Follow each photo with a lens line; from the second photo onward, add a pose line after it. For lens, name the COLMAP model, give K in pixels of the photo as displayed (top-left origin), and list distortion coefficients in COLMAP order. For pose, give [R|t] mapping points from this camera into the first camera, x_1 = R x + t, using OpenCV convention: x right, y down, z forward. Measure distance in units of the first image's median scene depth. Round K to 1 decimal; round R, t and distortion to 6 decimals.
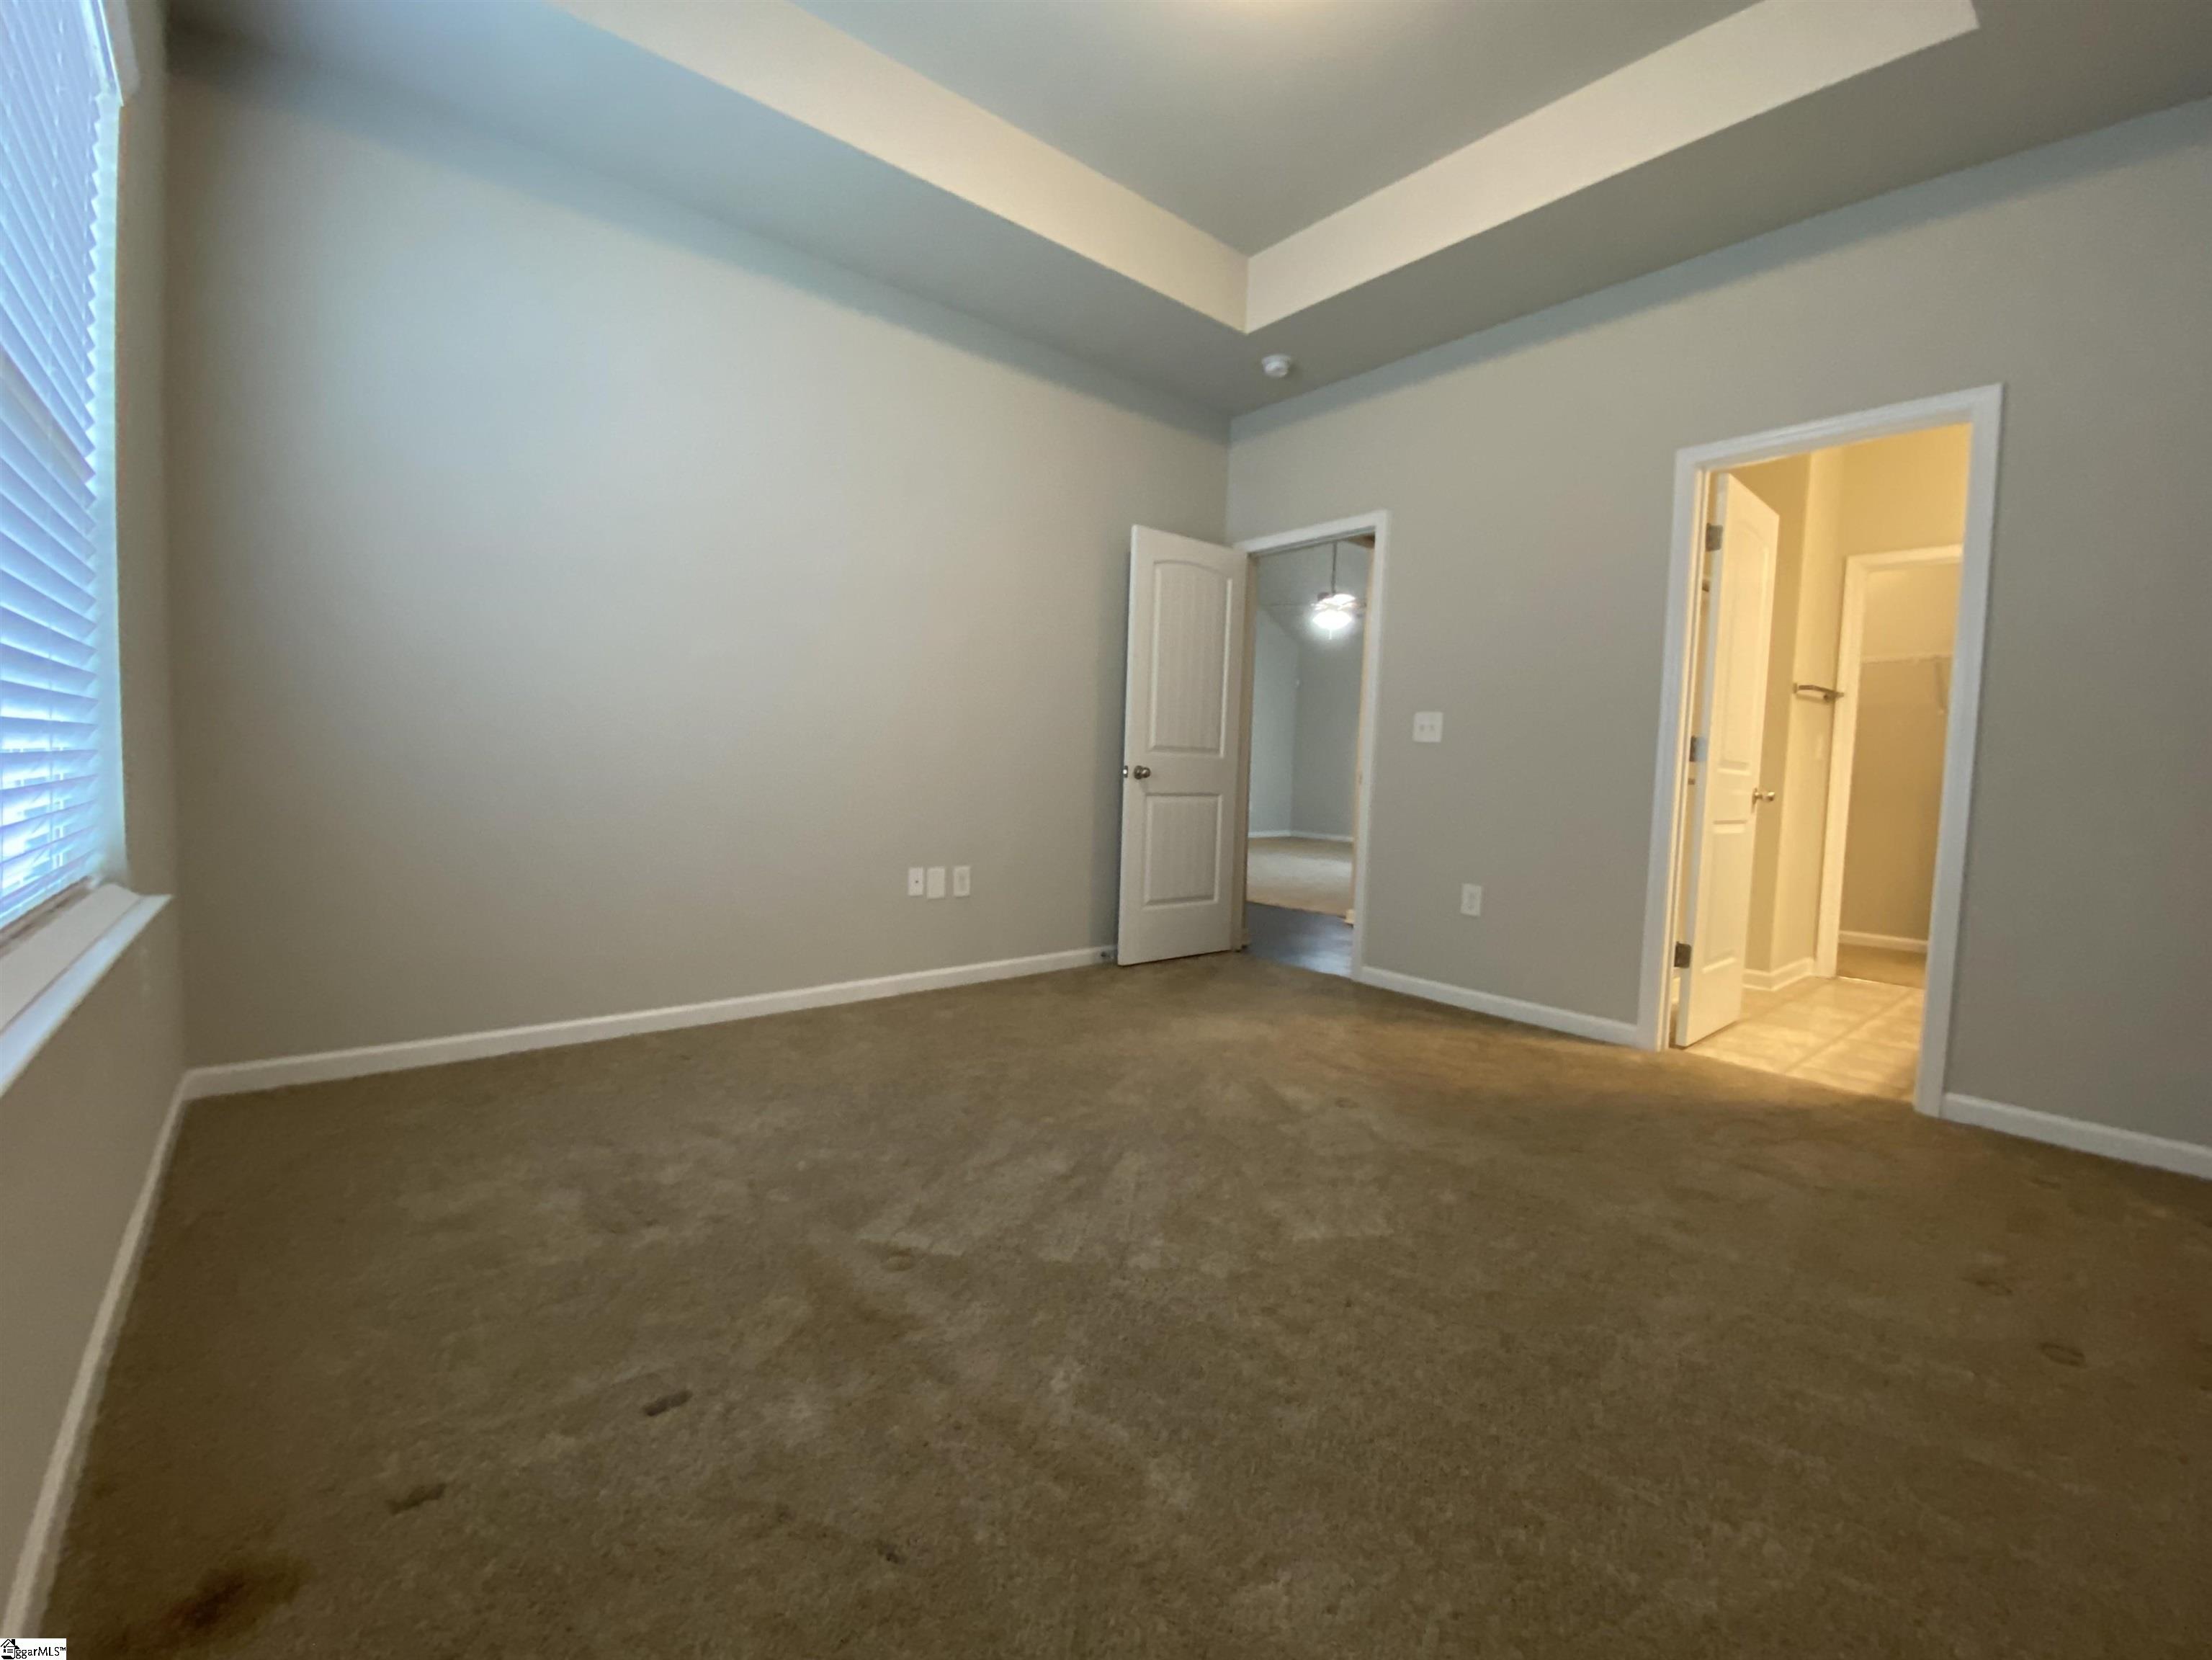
lens RADIAL K [[909.5, 0, 1106.0], [0, 909.5, 830.0], [0, 0, 1]] dist [0.001962, -0.000552]
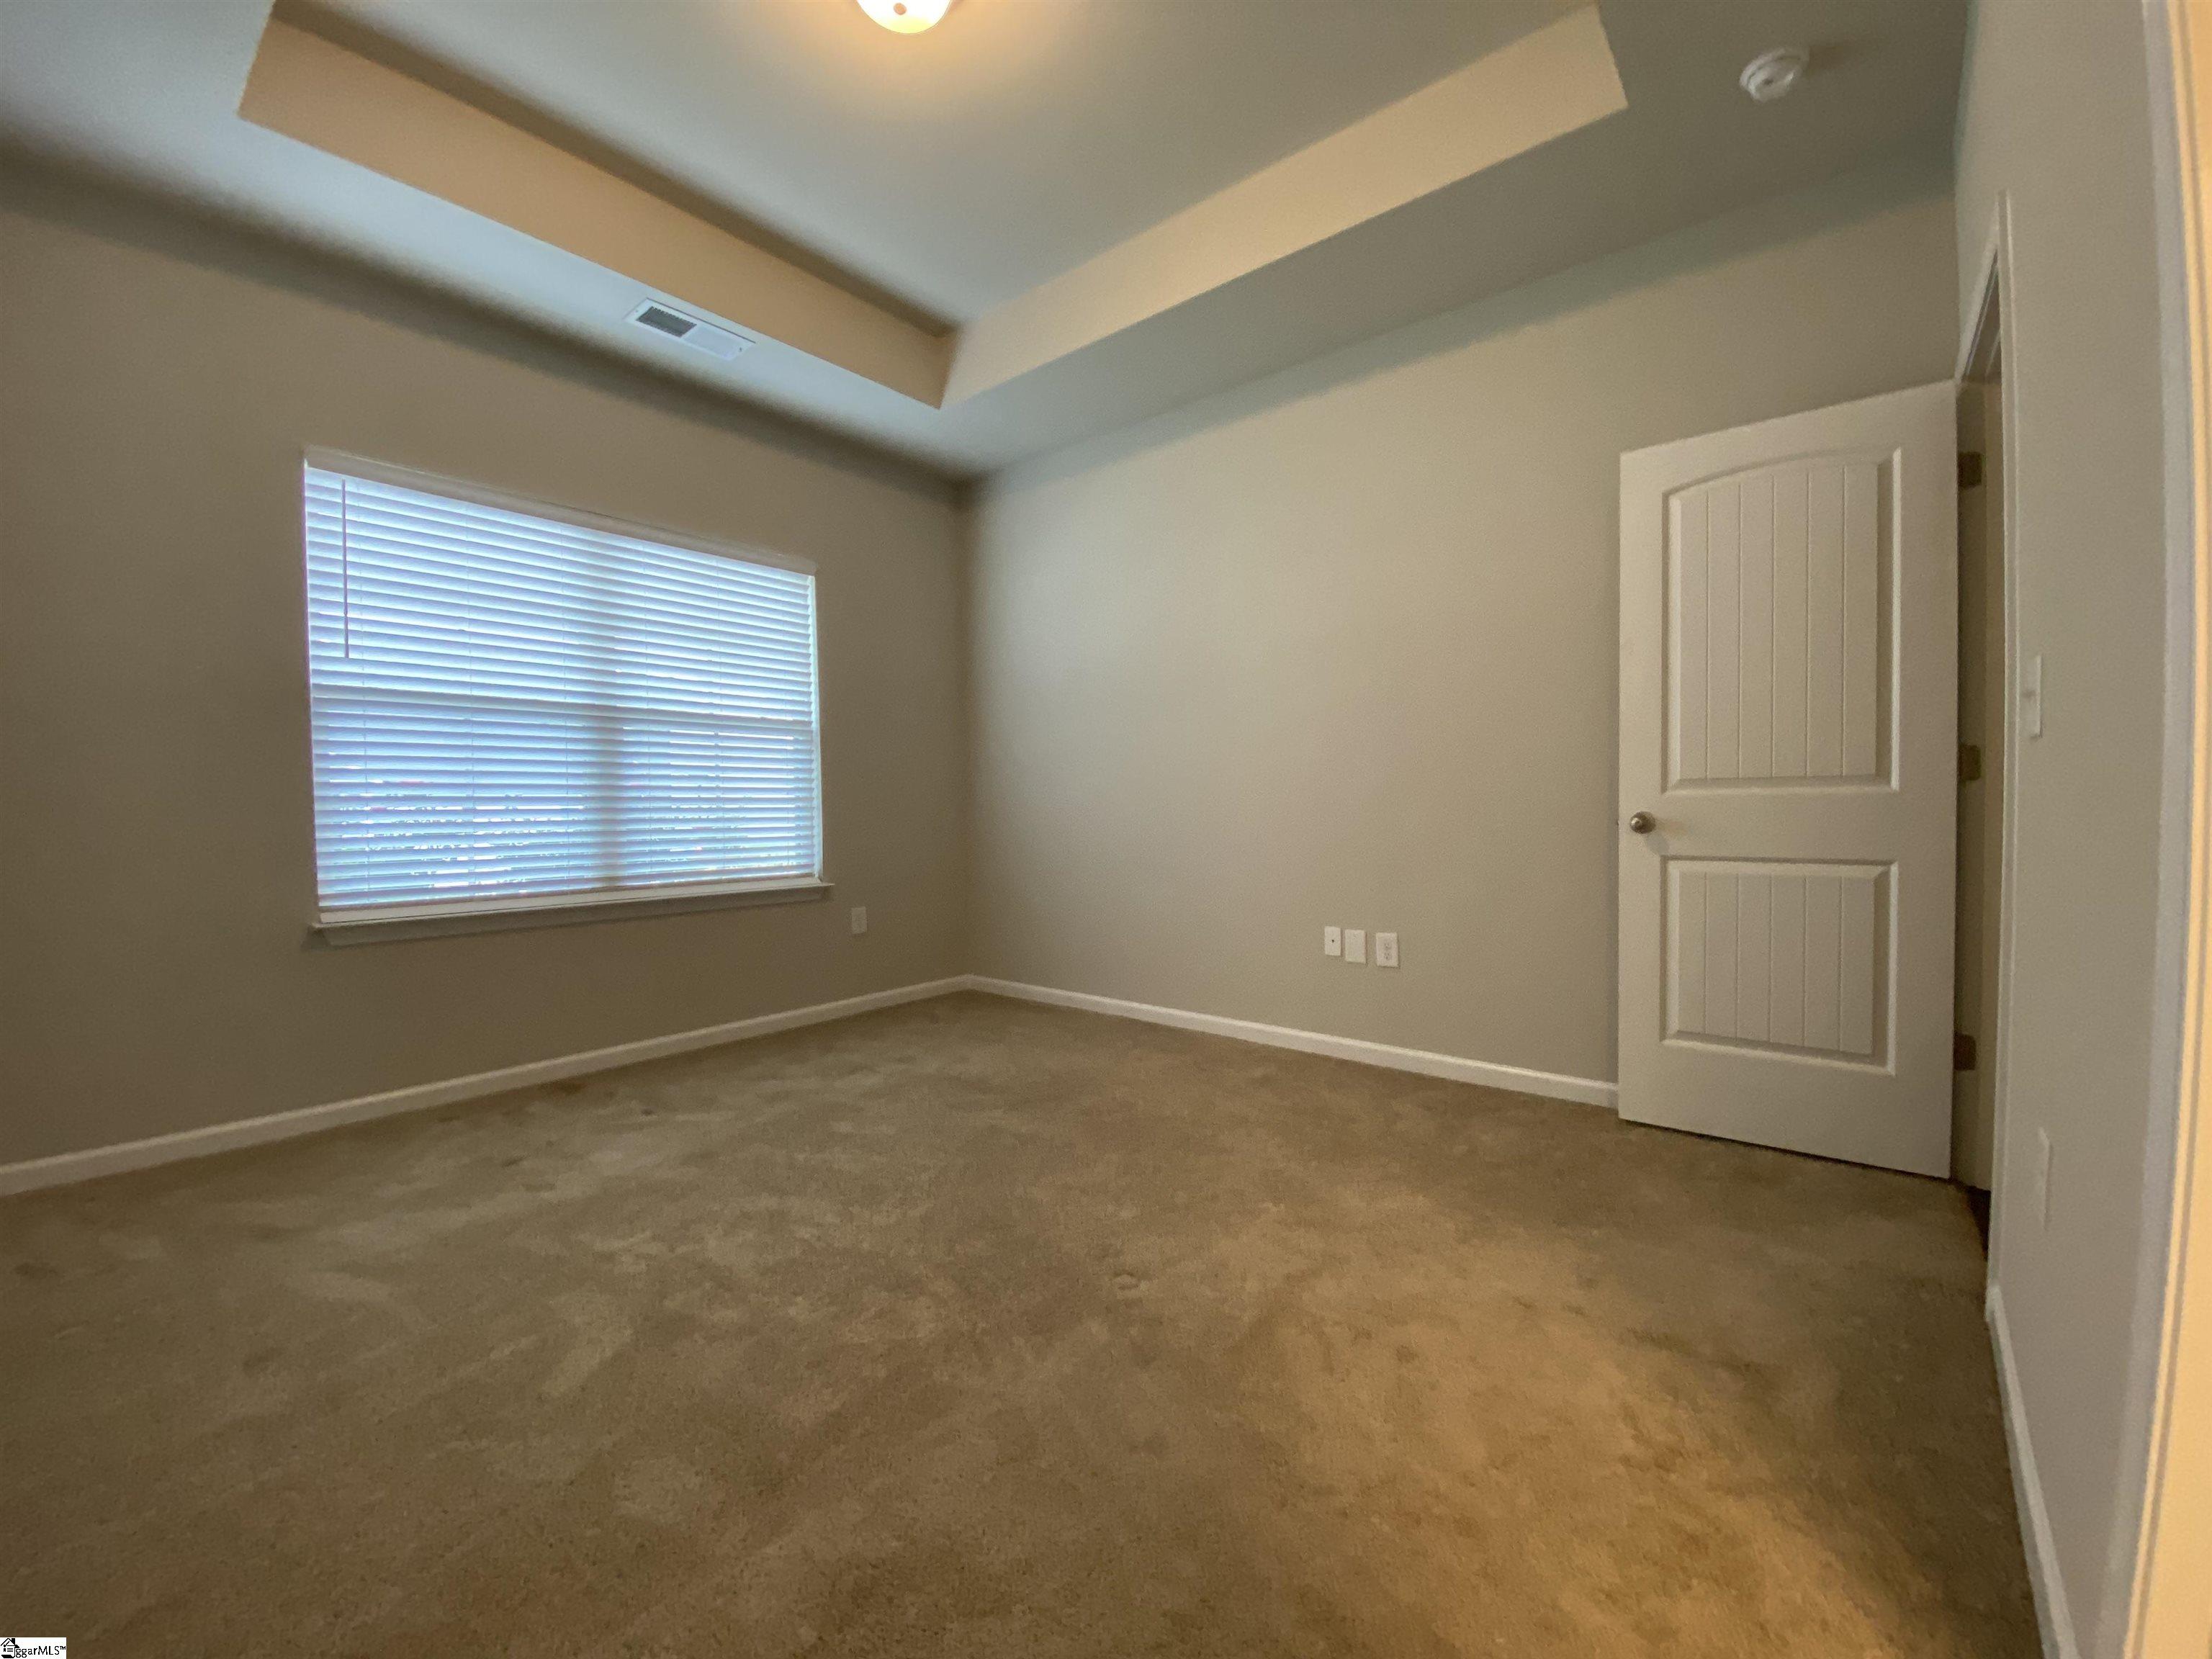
lens RADIAL K [[909.4, 0, 1106.0], [0, 909.4, 829.5], [0, 0, 1]] dist [0.001962, -0.000552]
pose [[0.162520, -0.005506, -0.986690, 0.654080], [-0.045337, 0.998887, -0.013041, -0.035256], [0.985663, 0.046853, 0.162089, 0.556455]]
